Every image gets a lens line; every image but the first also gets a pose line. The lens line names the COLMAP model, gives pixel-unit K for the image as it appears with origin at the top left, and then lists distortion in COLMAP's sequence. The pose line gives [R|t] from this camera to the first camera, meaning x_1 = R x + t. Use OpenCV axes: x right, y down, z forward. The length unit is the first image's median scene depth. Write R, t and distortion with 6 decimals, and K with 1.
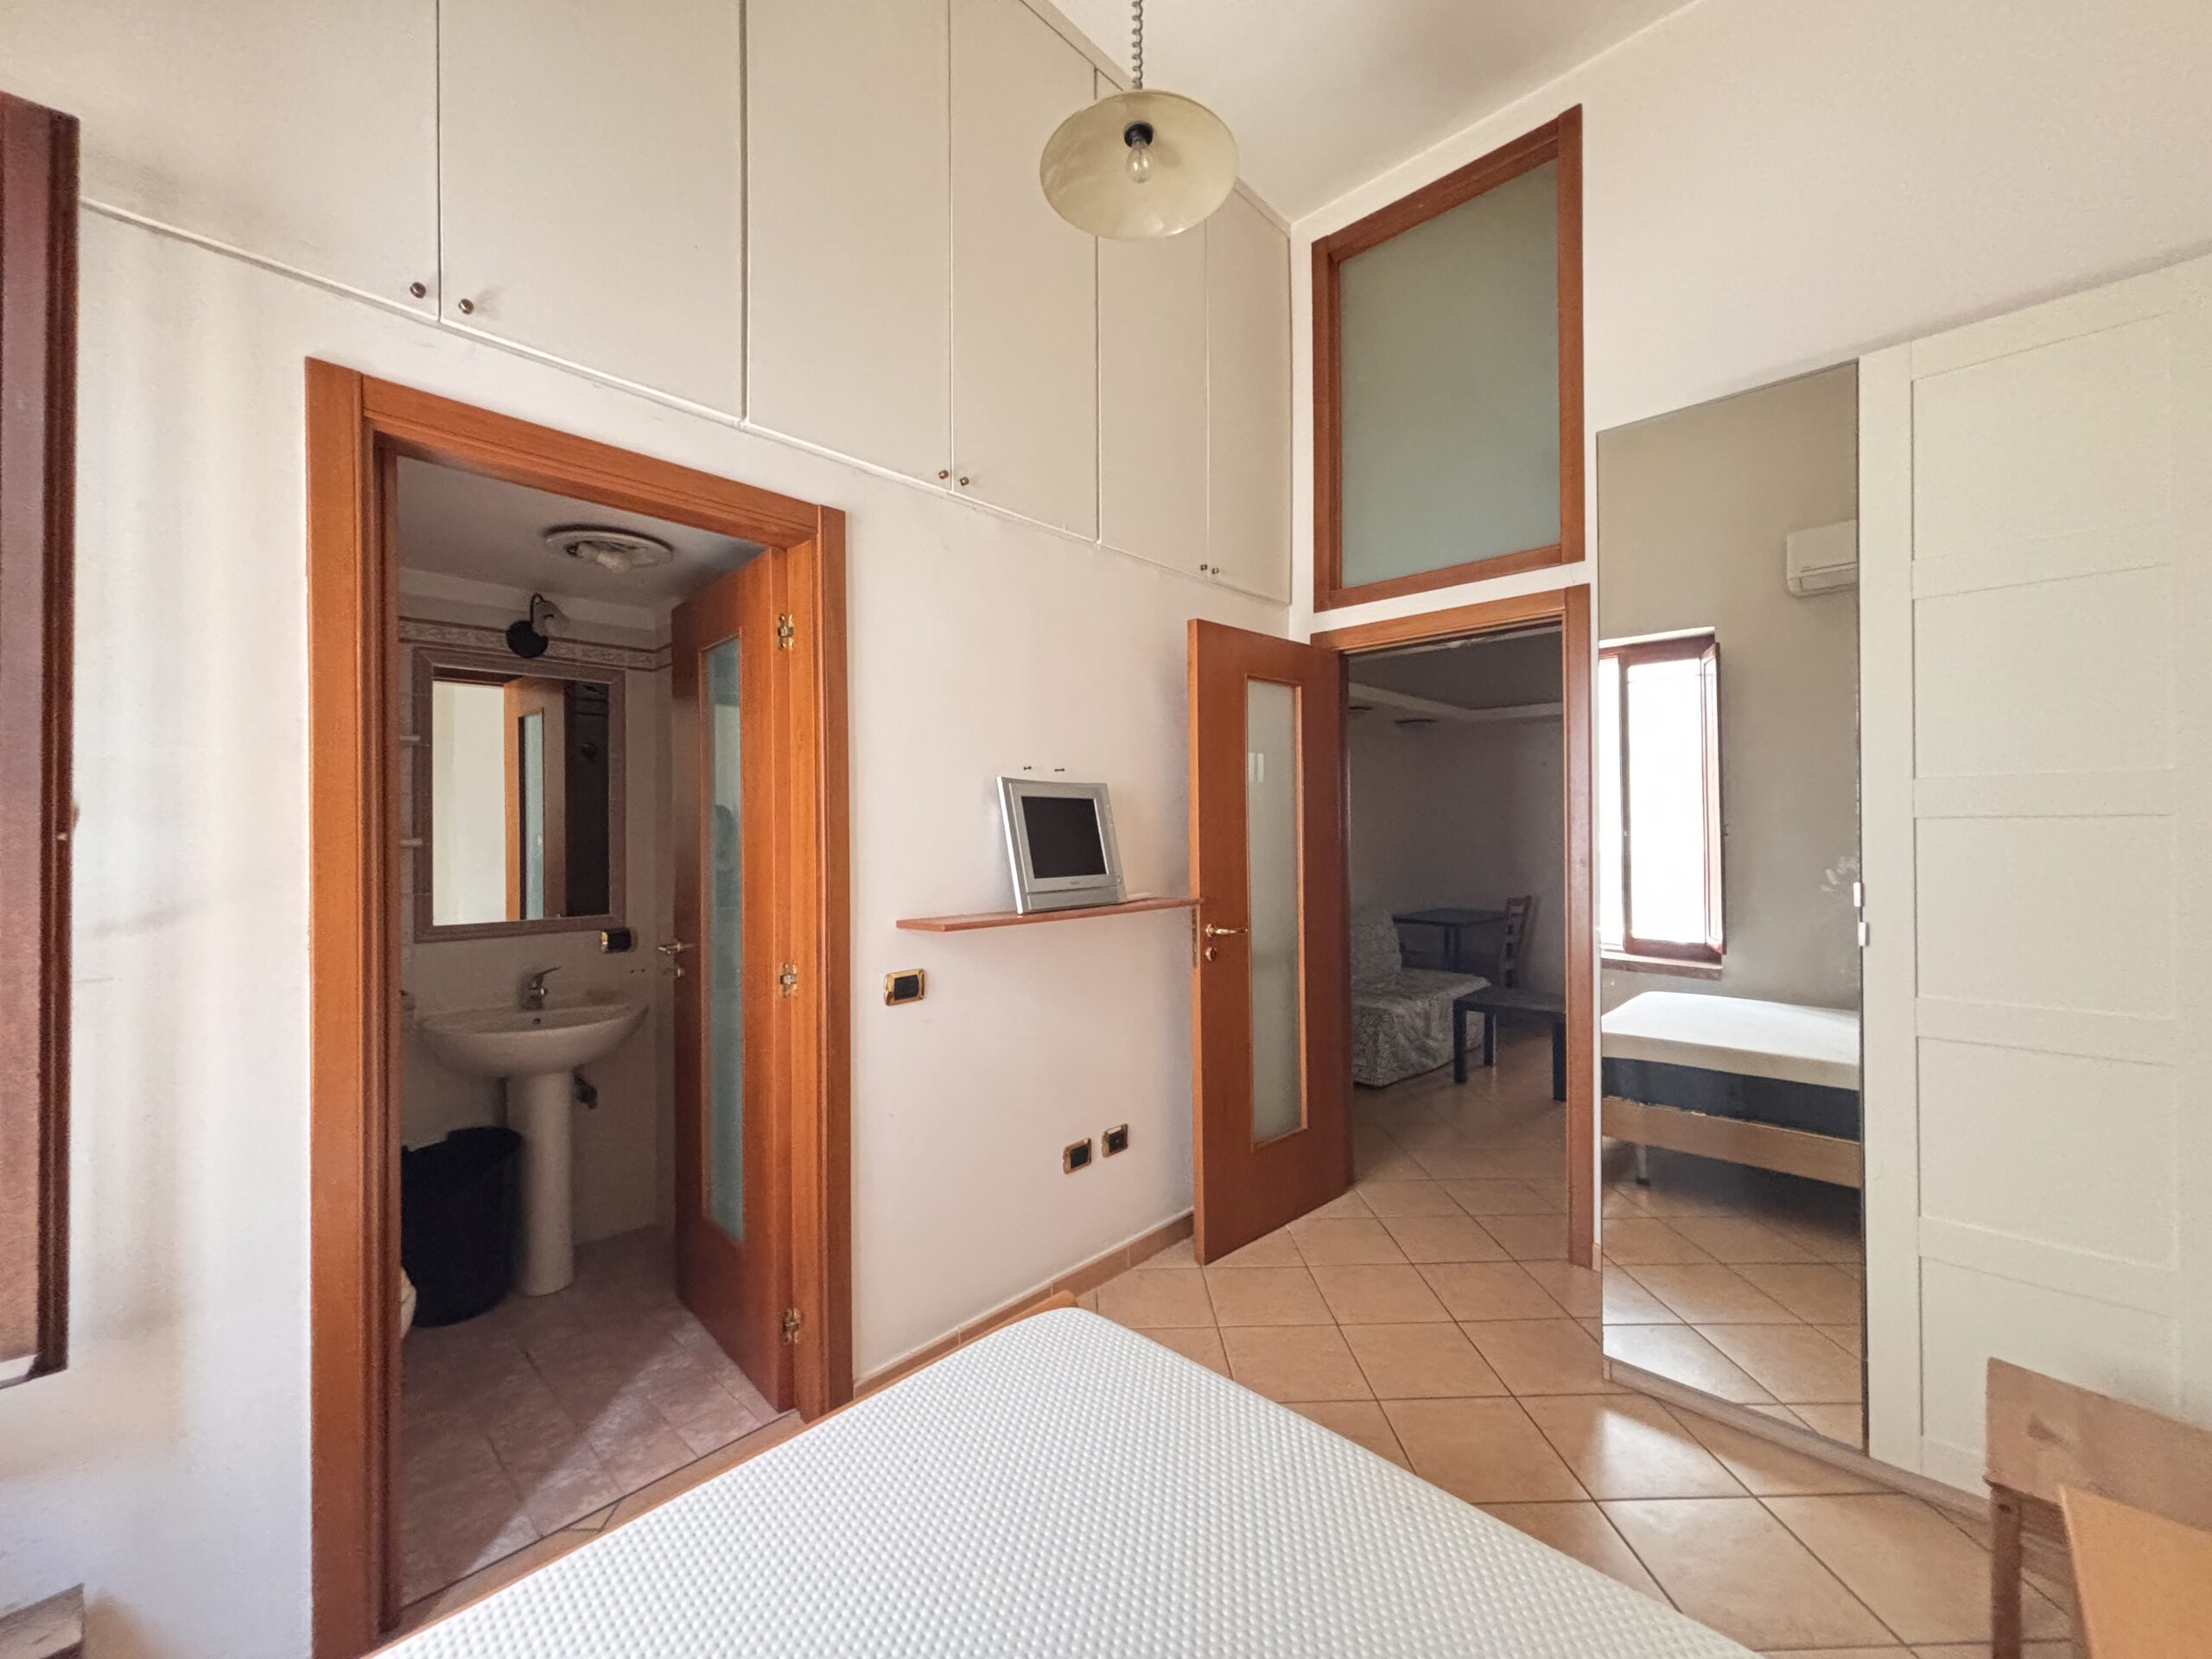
lens RADIAL K [[889.2, 0, 1097.9], [0, 889.2, 827.0], [0, 0, 1]] dist [0.005000, -0.001387]
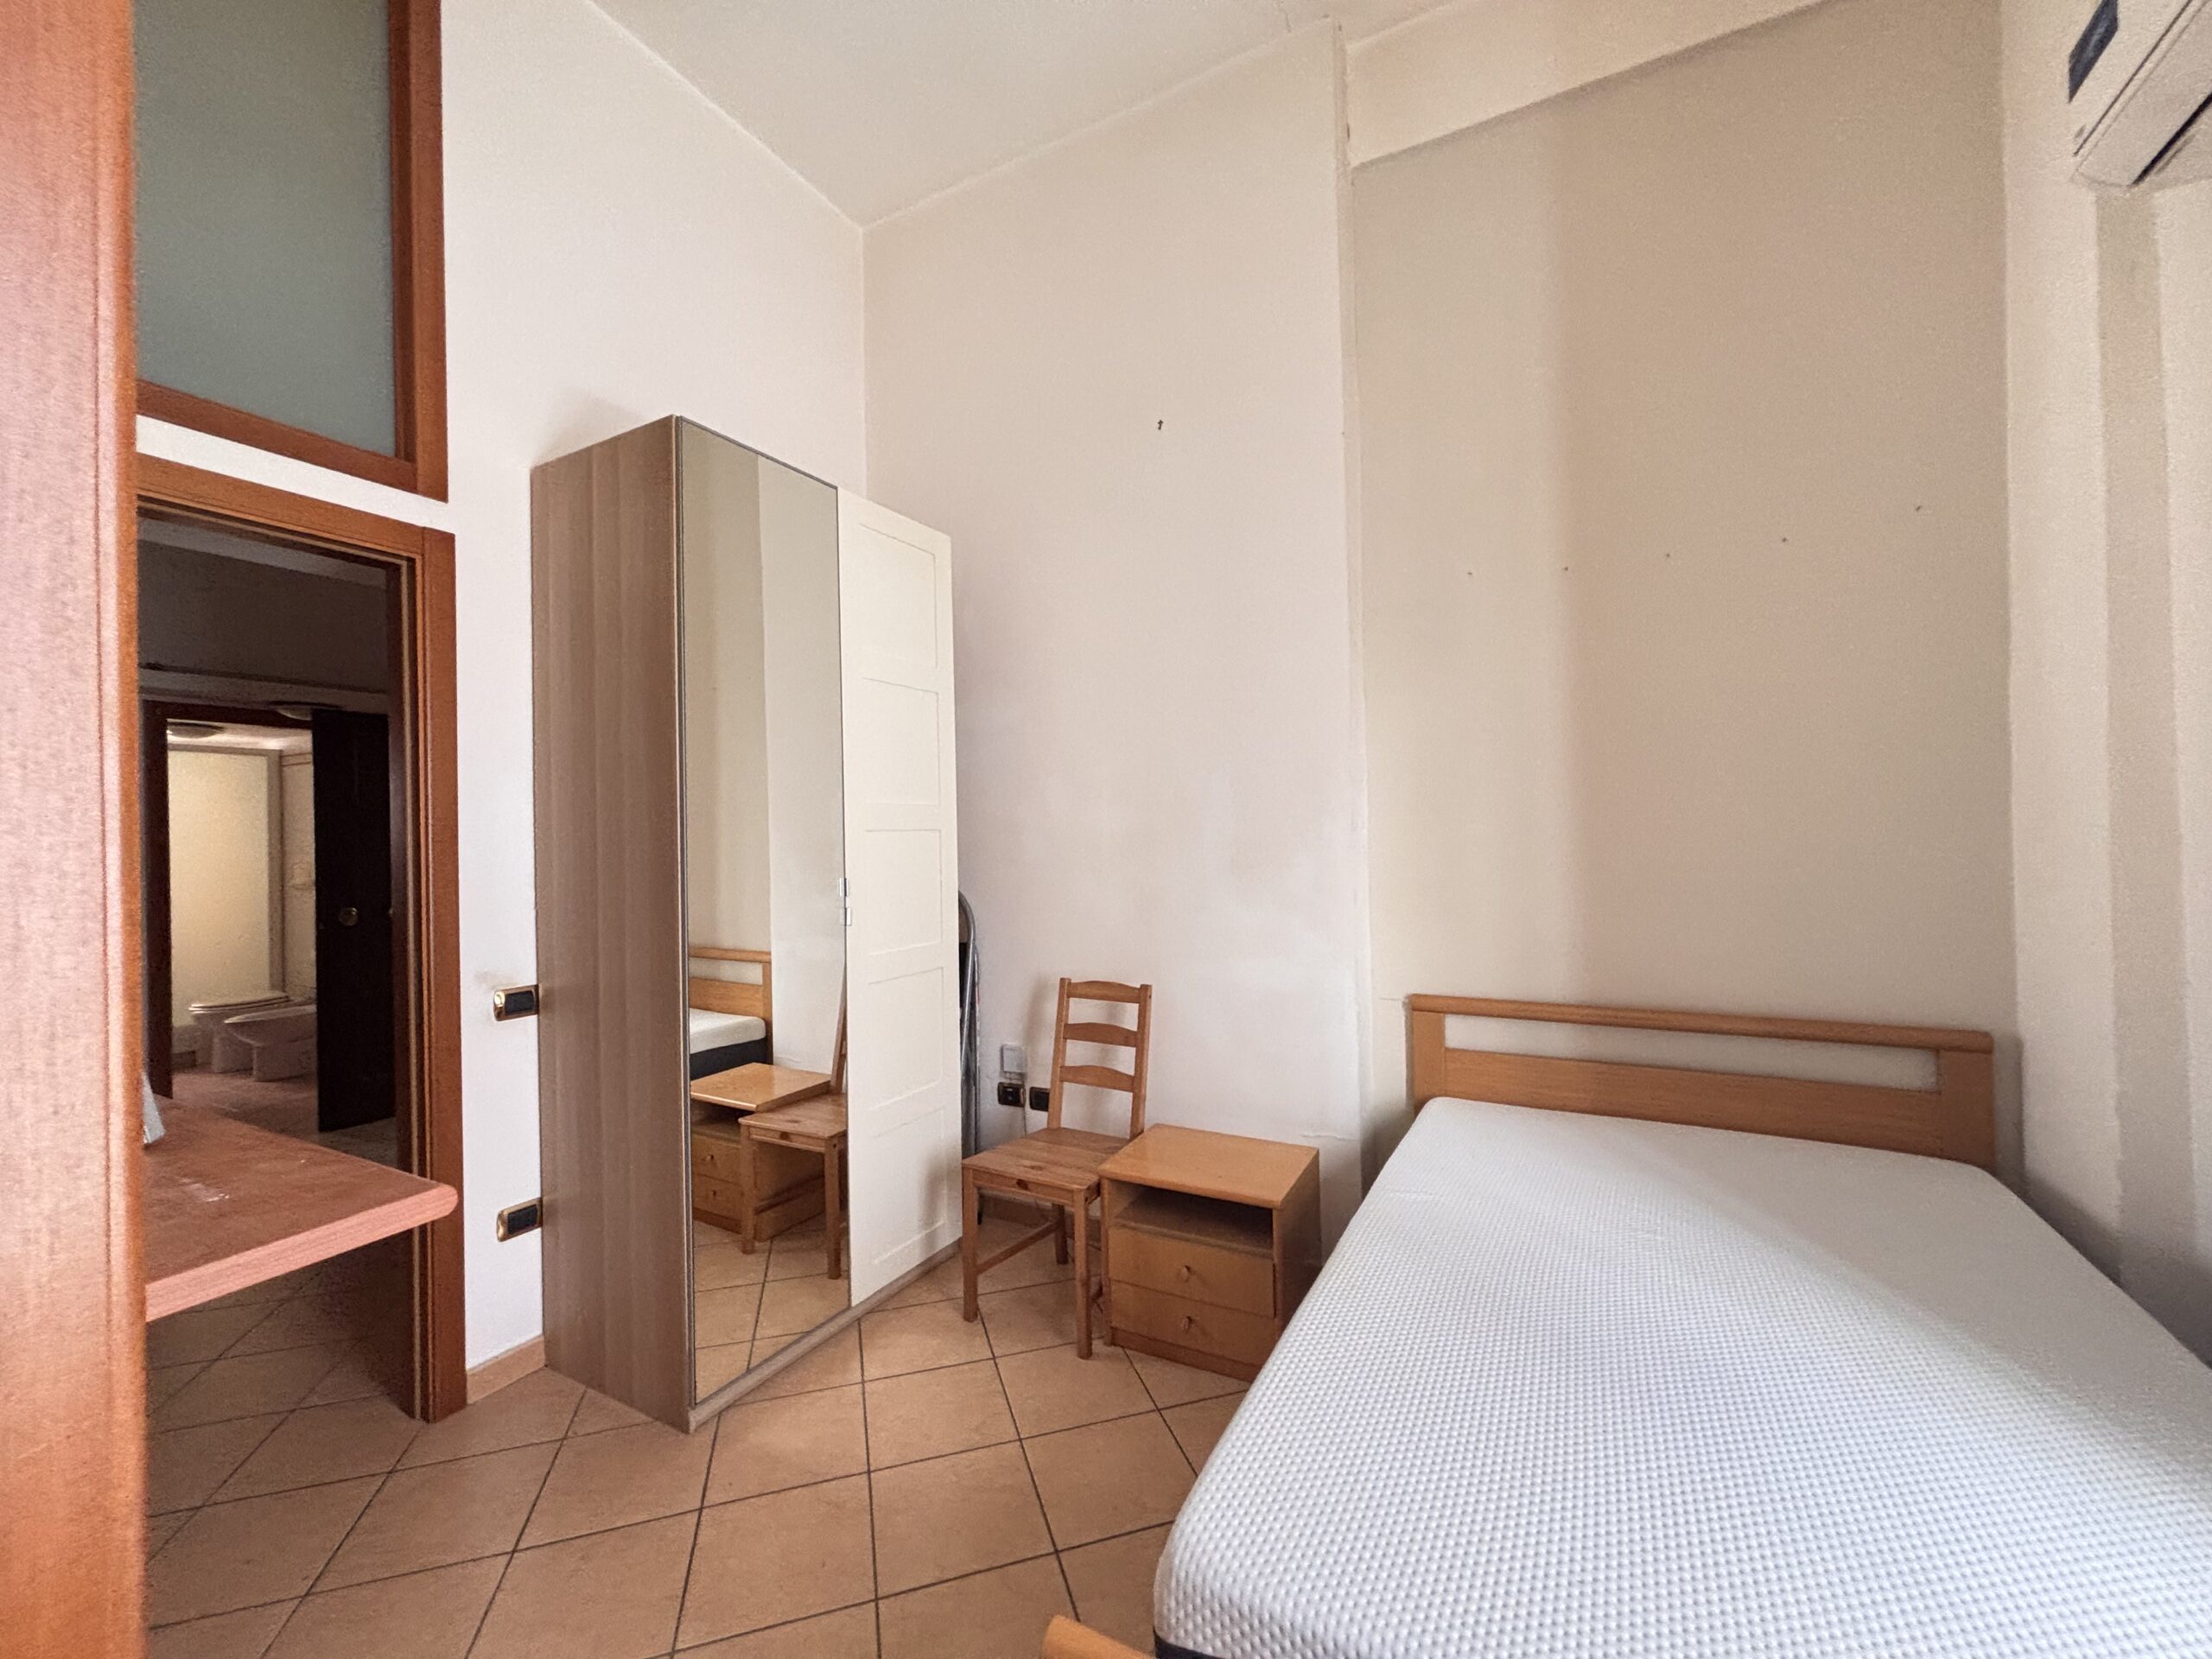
lens RADIAL K [[889.2, 0, 1105.1], [0, 889.2, 830.2], [0, 0, 1]] dist [0.005000, -0.001387]
pose [[-0.264334, 0.004160, 0.964422, -0.356339], [0.016618, 0.999862, 0.000242, -0.003263], [-0.964288, 0.016090, -0.264367, 0.654973]]
